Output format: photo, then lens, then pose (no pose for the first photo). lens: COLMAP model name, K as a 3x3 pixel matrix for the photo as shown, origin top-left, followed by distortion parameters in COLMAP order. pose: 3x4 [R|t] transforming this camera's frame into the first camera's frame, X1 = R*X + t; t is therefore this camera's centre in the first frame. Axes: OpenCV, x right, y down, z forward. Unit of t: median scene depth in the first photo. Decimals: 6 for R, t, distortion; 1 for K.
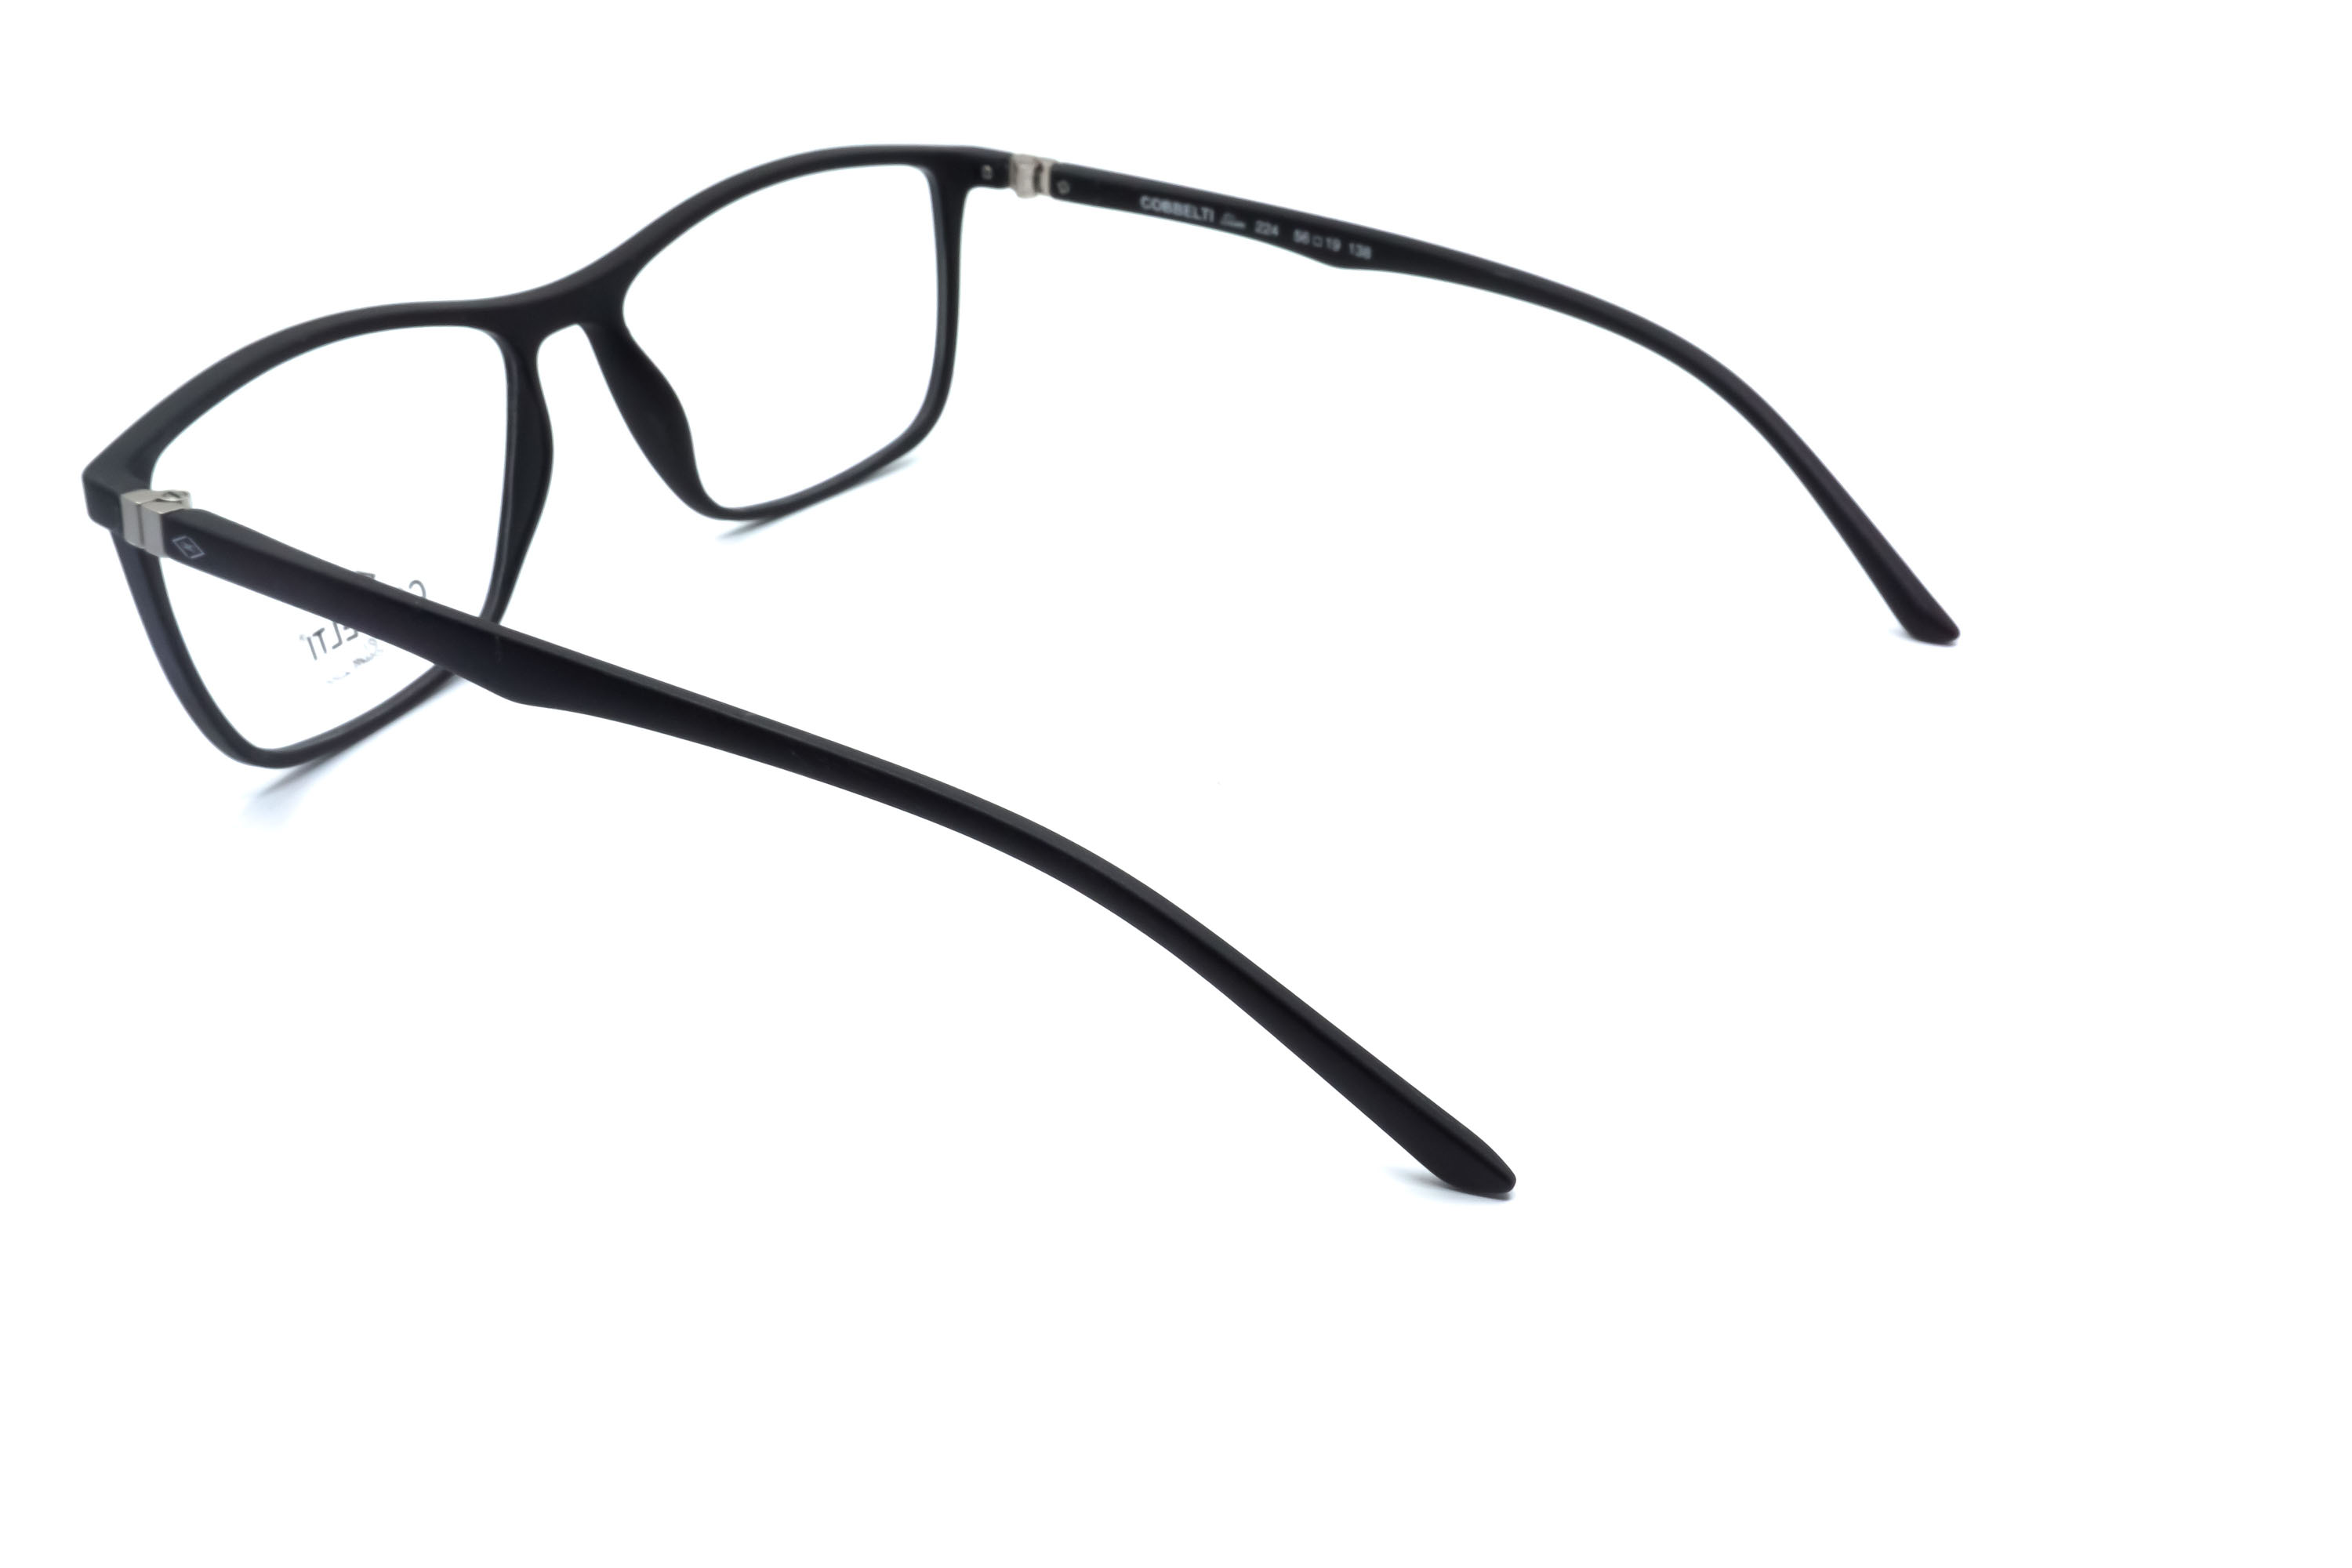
lens RADIAL K [[2636.2, 0, 1178.1], [0, 2636.2, 779.2], [0, 0, 1]] dist [0.030870, 0.000000]
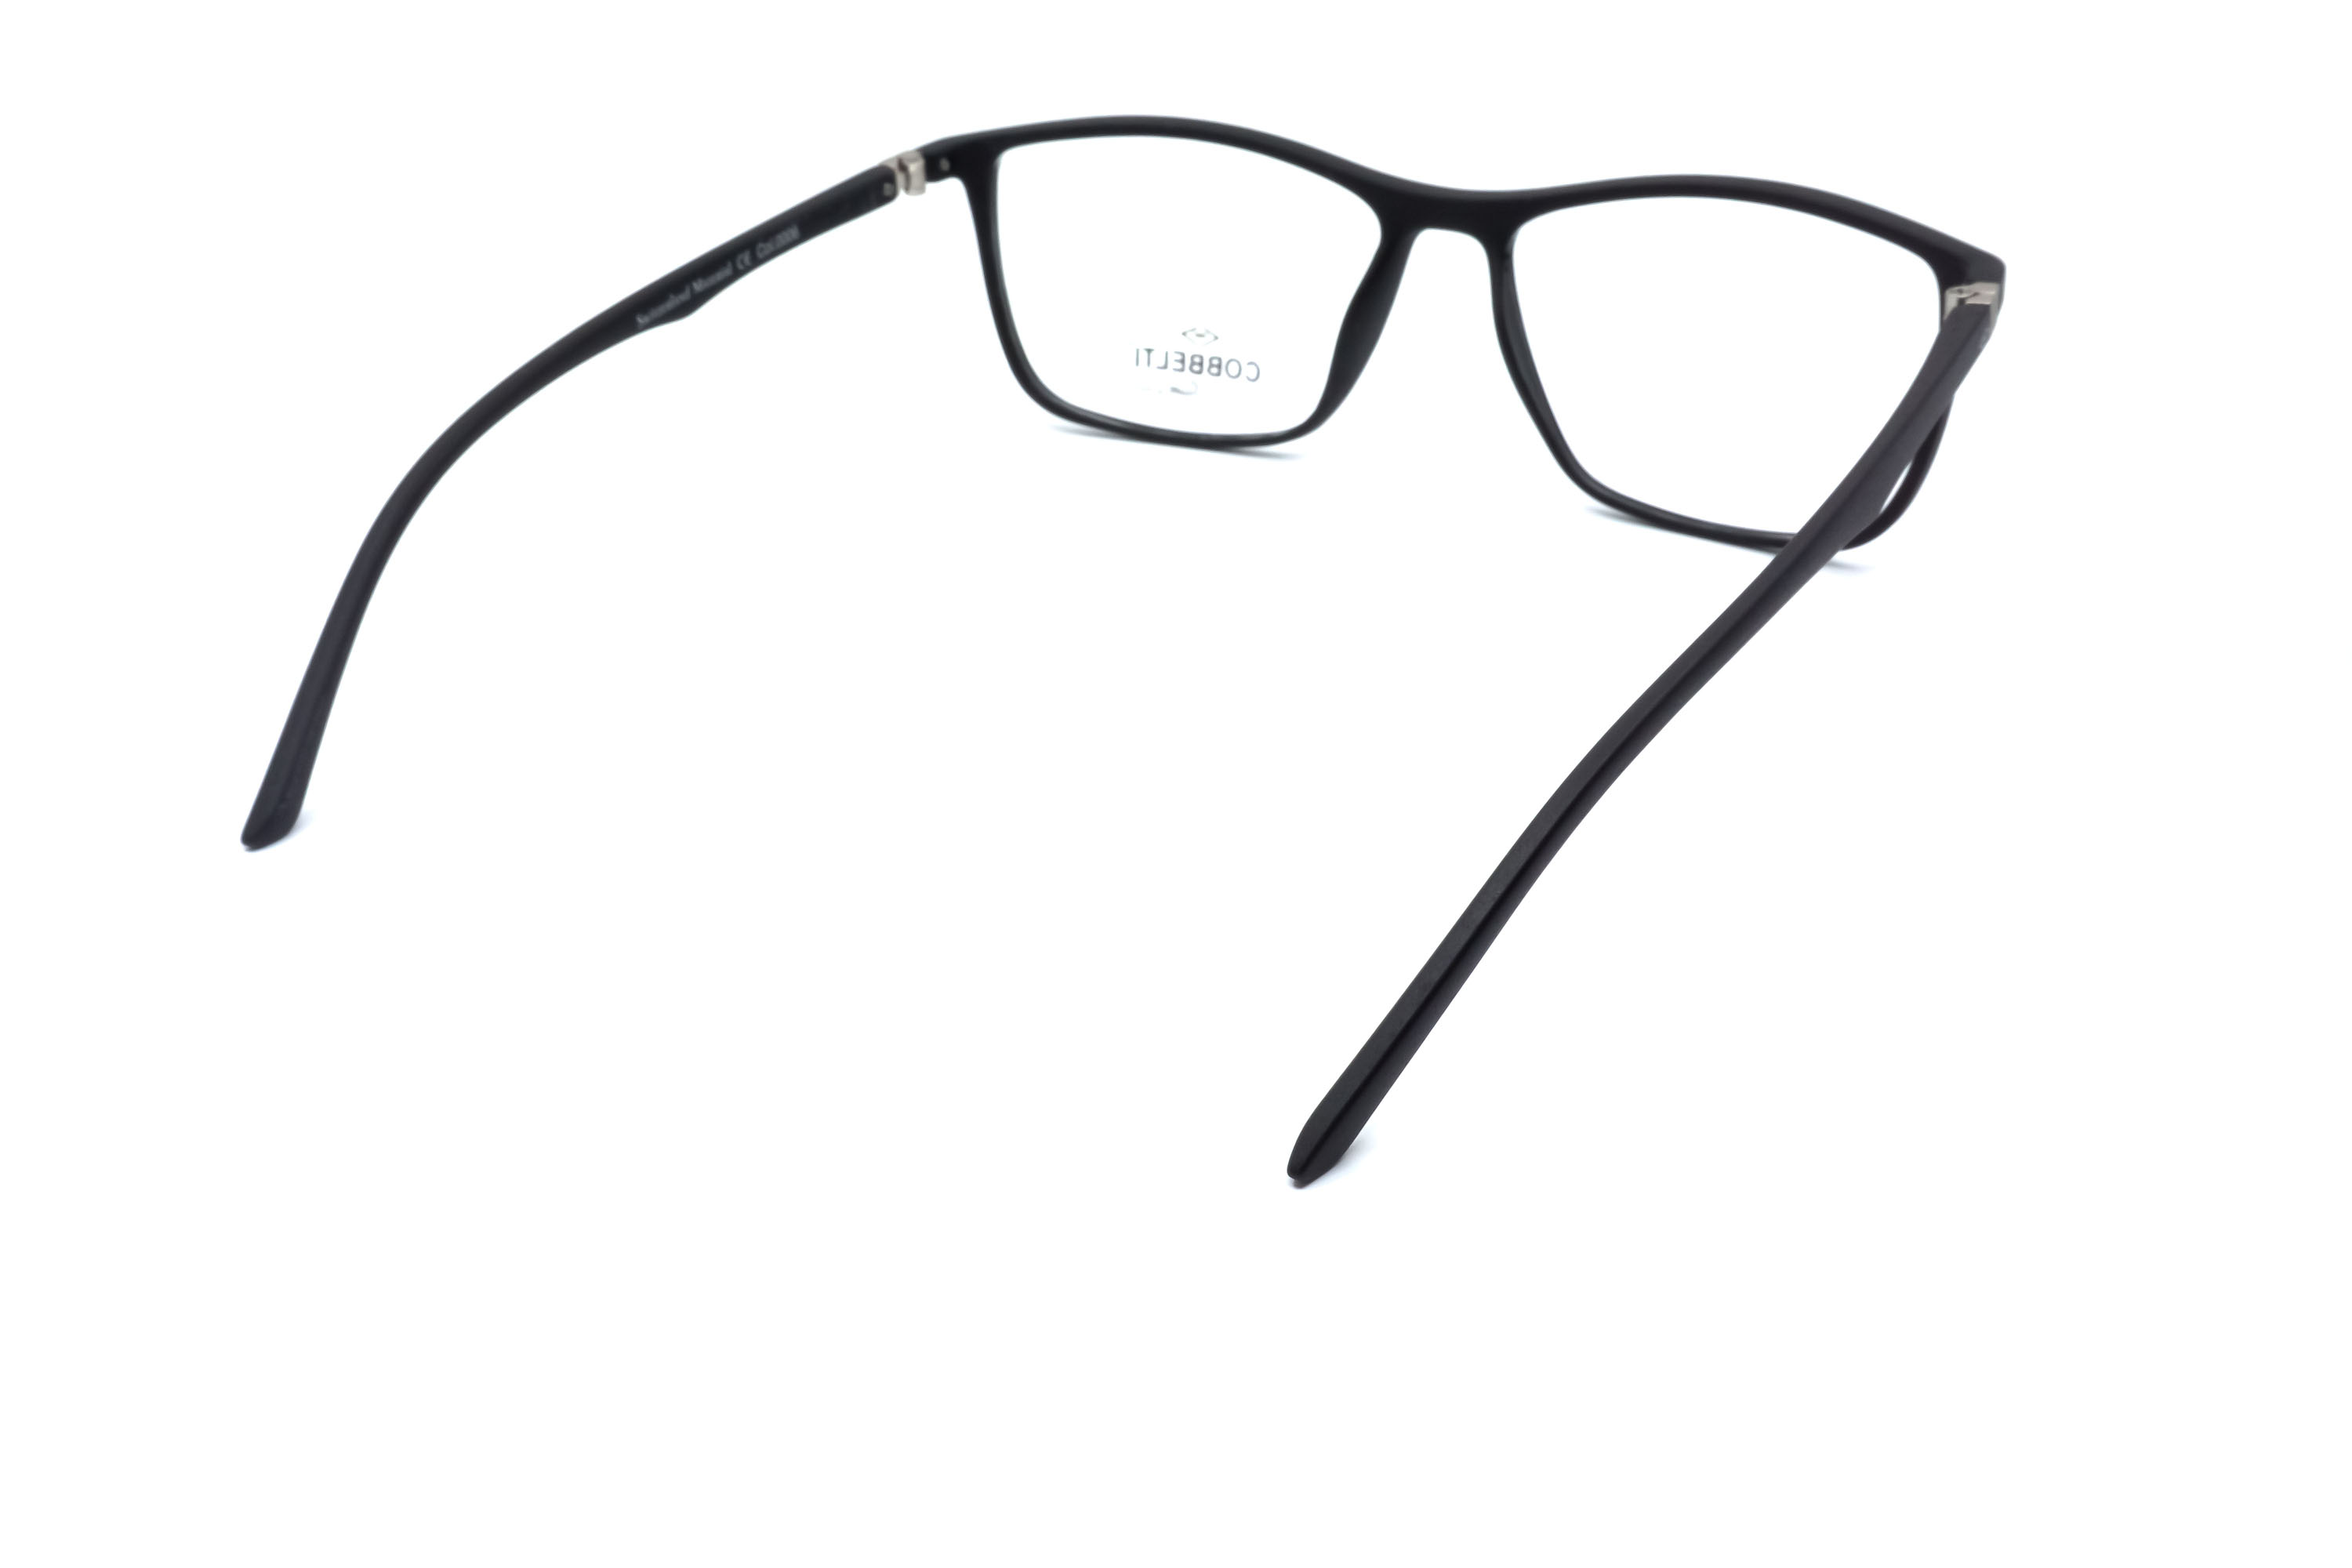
lens RADIAL K [[2636.2, 0, 1191.3], [0, 2636.2, 780.0], [0, 0, 1]] dist [0.030870, 0.000000]
pose [[-0.002270, 0.473521, -0.880780, 0.755829], [-0.423940, 0.797259, 0.429712, -0.375133], [0.905687, 0.374373, 0.198935, 0.703059]]
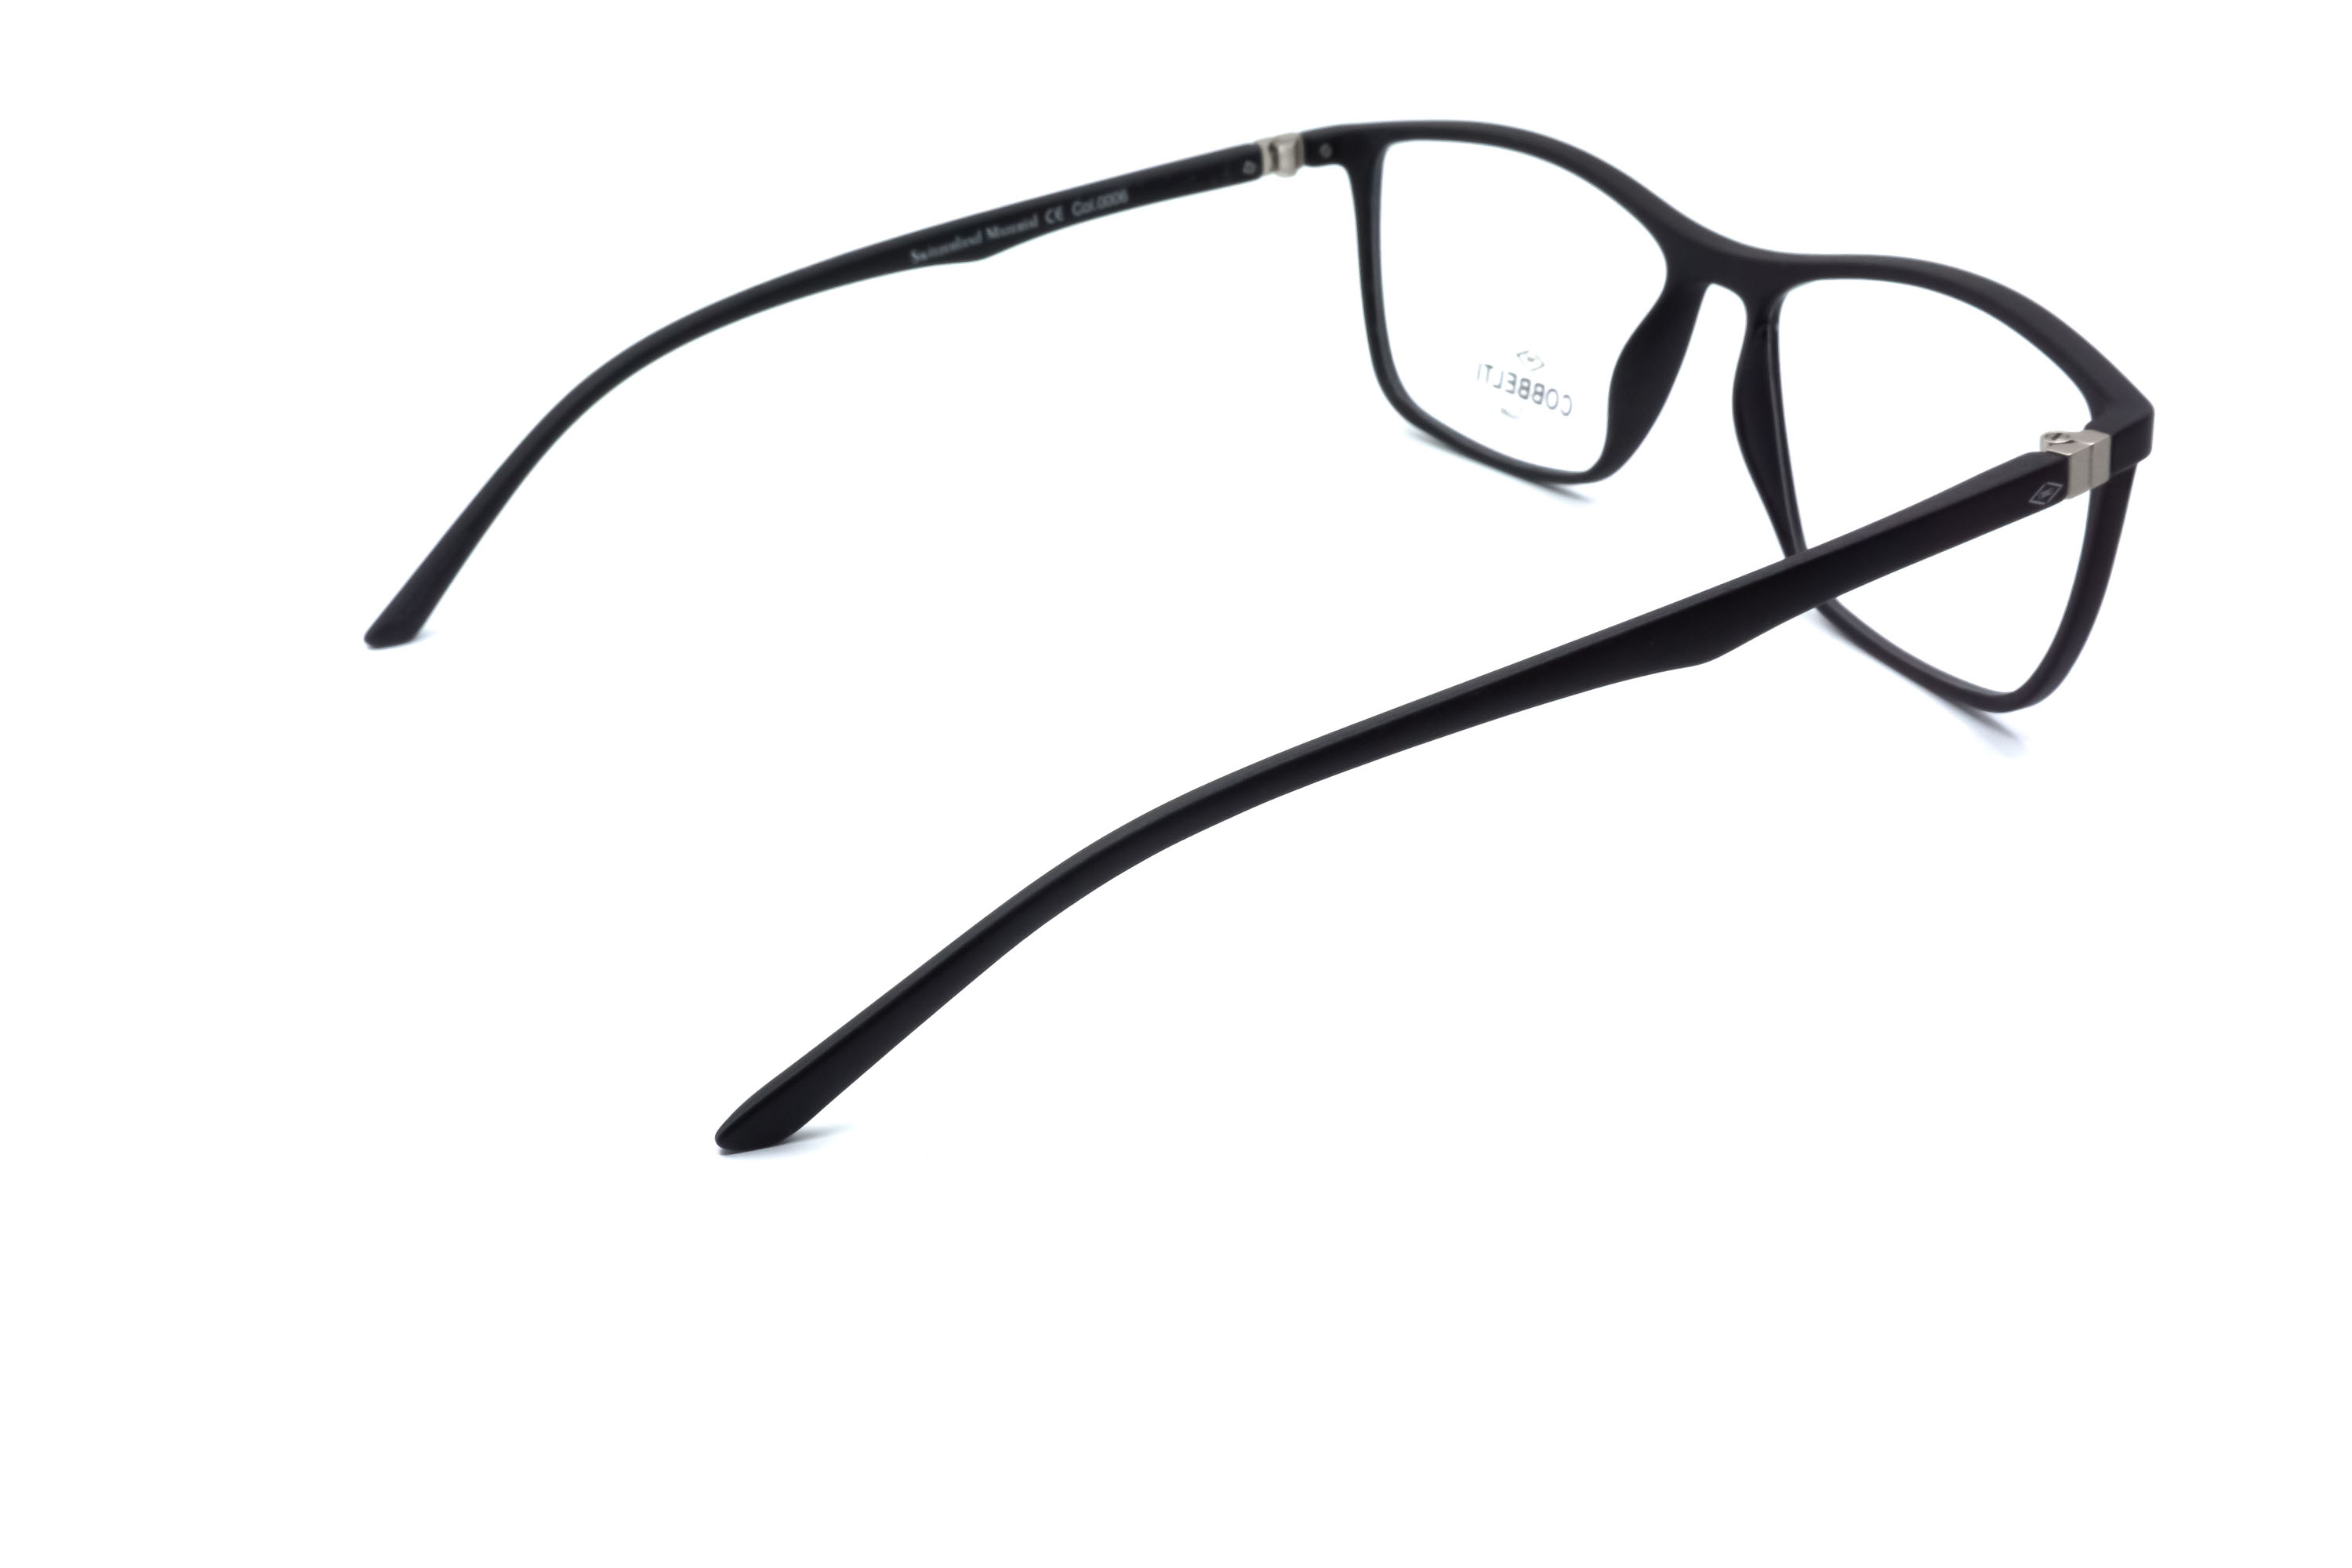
lens RADIAL K [[2636.2, 0, 1167.0], [0, 2636.2, 790.2], [0, 0, 1]] dist [0.030870, 0.000000]
pose [[-0.516561, 0.425145, -0.743247, 0.637594], [-0.343673, 0.692094, 0.634740, -0.547030], [0.784253, 0.583316, -0.211398, 1.053112]]
